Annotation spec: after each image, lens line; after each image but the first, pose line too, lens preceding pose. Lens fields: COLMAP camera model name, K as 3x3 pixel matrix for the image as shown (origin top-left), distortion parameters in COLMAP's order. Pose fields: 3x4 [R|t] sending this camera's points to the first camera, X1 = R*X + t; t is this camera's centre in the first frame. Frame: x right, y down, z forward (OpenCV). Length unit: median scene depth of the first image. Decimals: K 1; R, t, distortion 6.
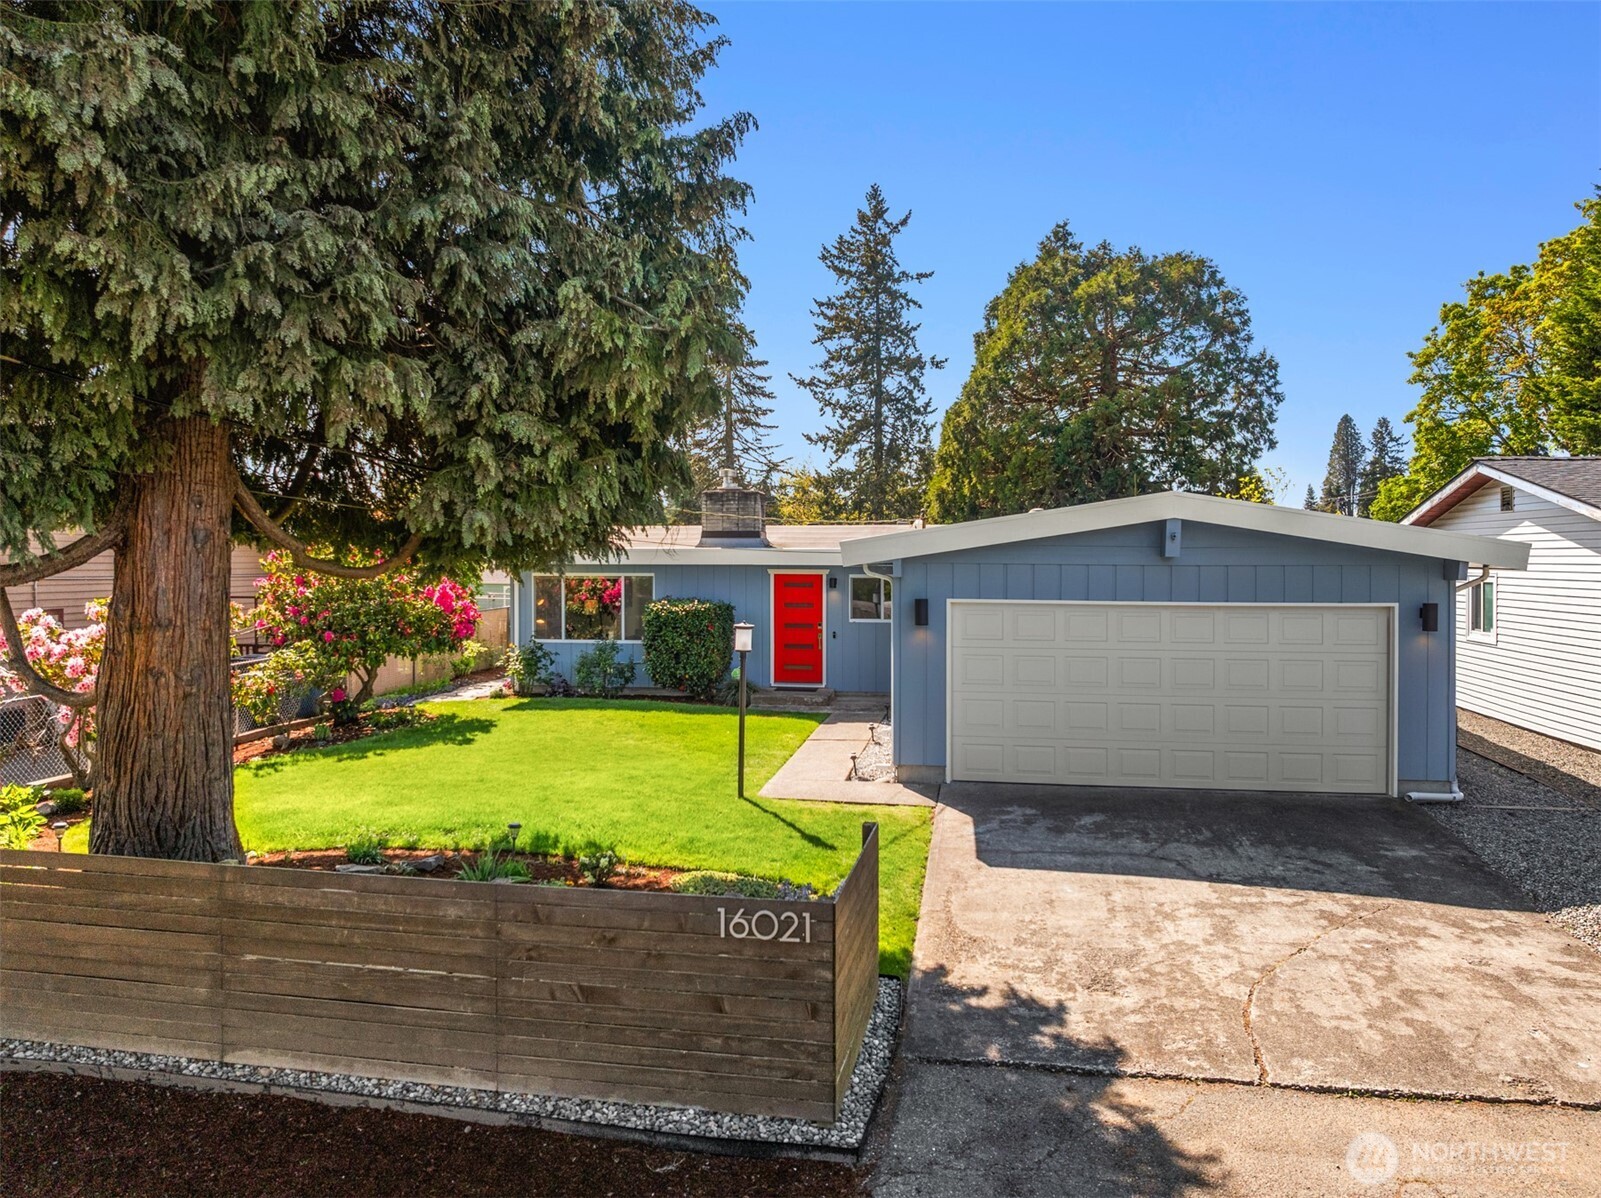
lens RADIAL K [[1140.4, 0, 723.4], [0, 1140.4, 589.8], [0, 0, 1]] dist [-0.016575, -0.027881]
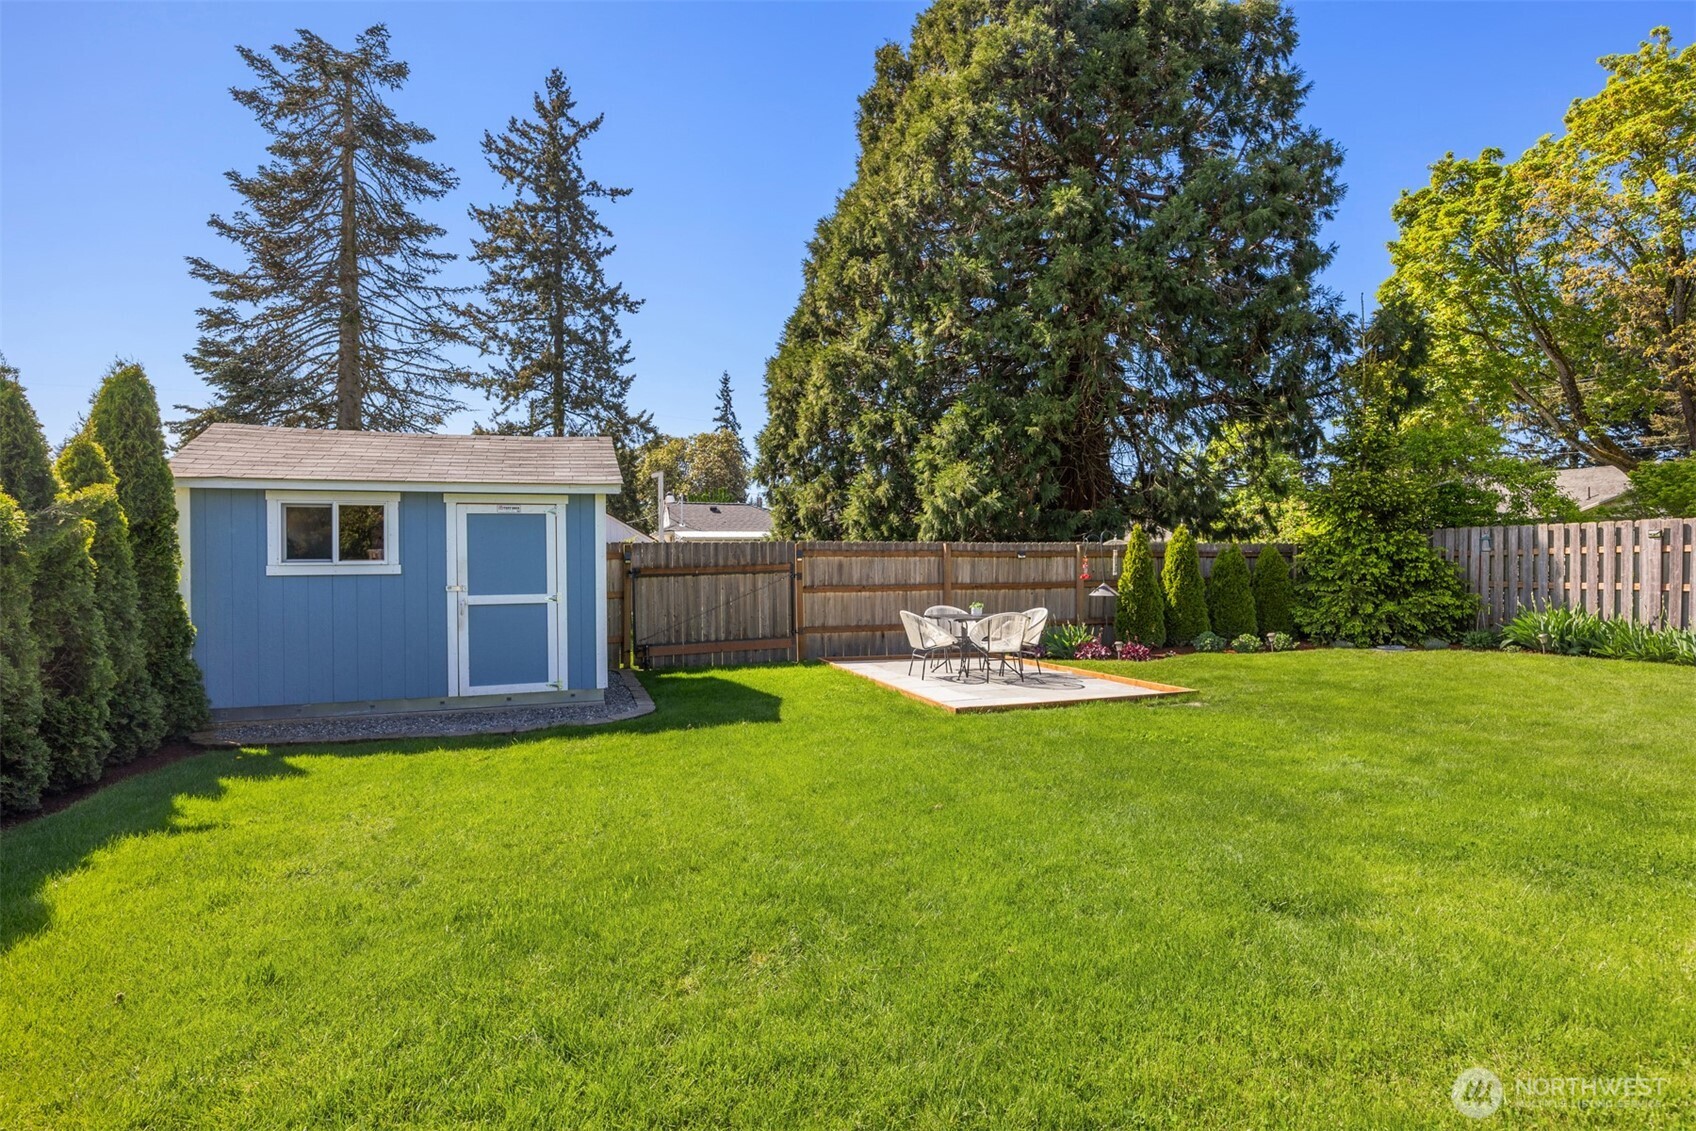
lens RADIAL K [[867.2, 0, 862.4], [0, 867.2, 565.3], [0, 0, 1]] dist [-0.012073, 0.002104]
pose [[0.854010, -0.008884, 0.520182, -0.008810], [0.014512, 0.999872, -0.006749, 0.005870], [-0.520055, 0.013313, 0.854029, 2.000066]]
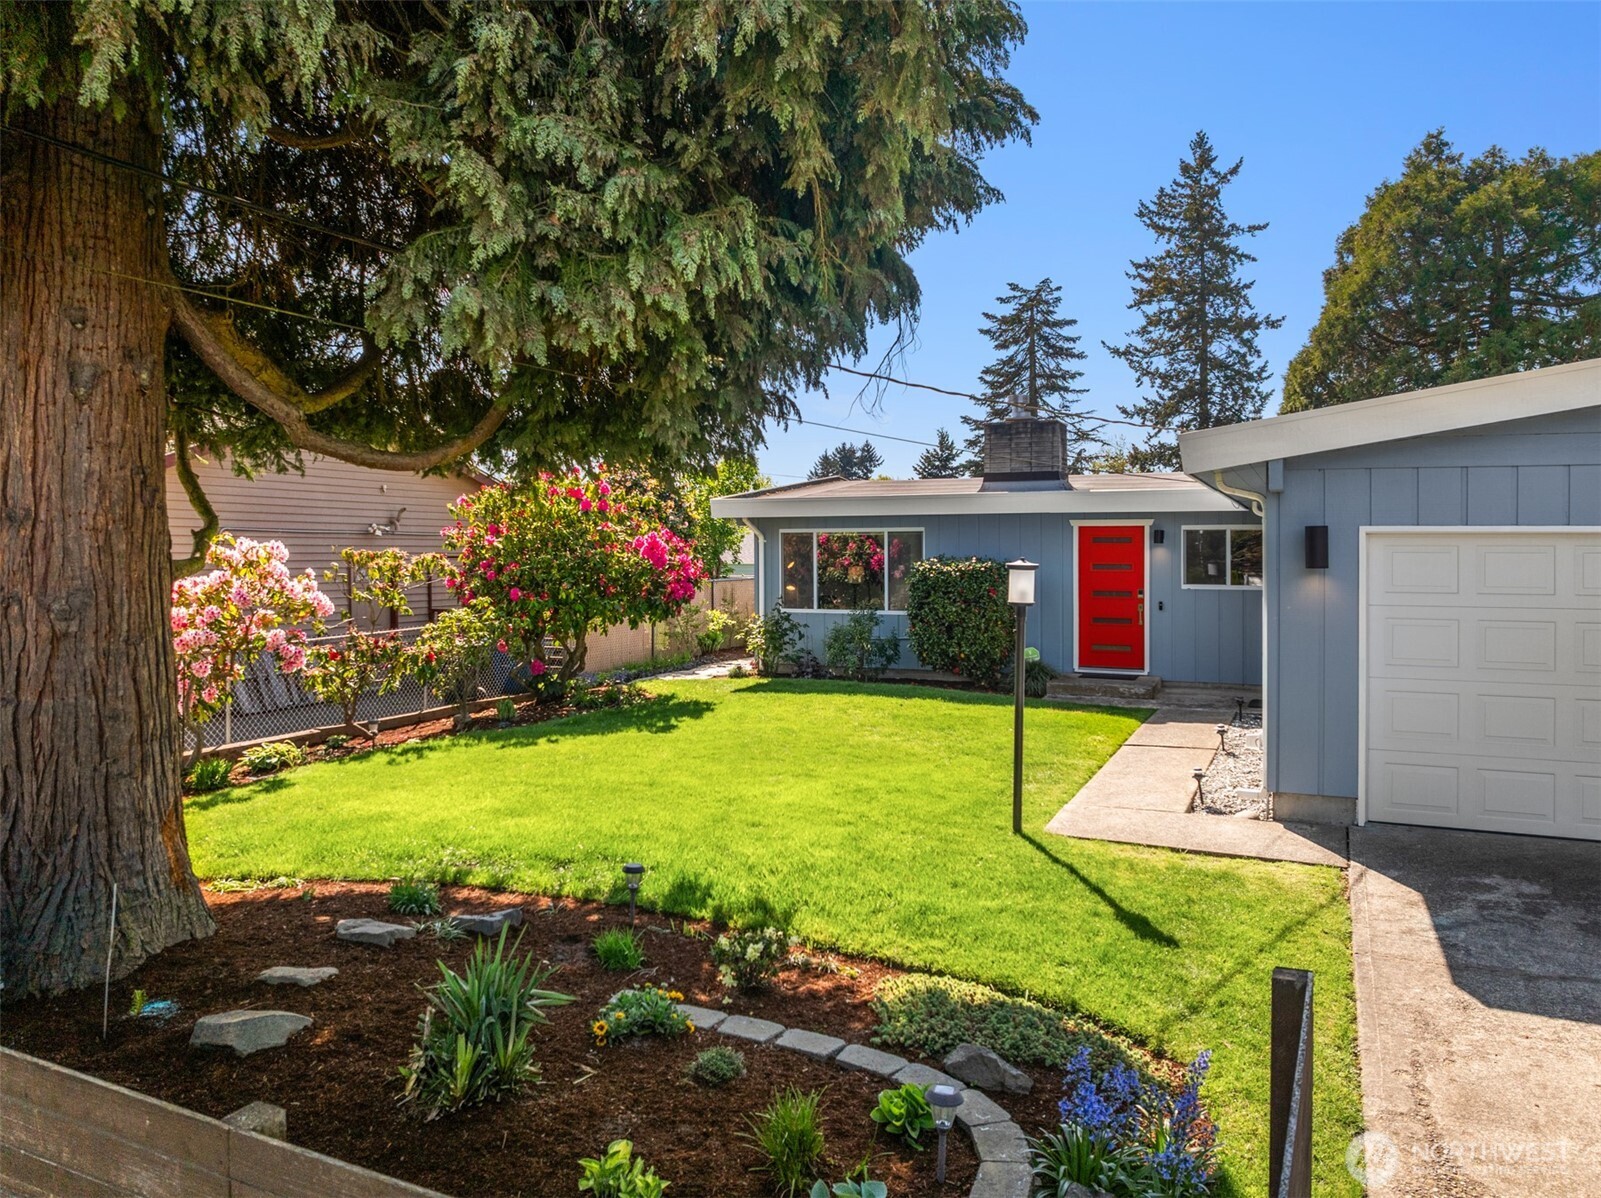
lens RADIAL K [[1140.4, 0, 753.4], [0, 1140.4, 547.7], [0, 0, 1]] dist [-0.016575, -0.027881]
pose [[0.971287, 0.001207, -0.237907, 0.015457], [-0.007915, 0.999598, -0.027241, 0.026439], [0.237779, 0.028342, 0.970906, 0.222758]]
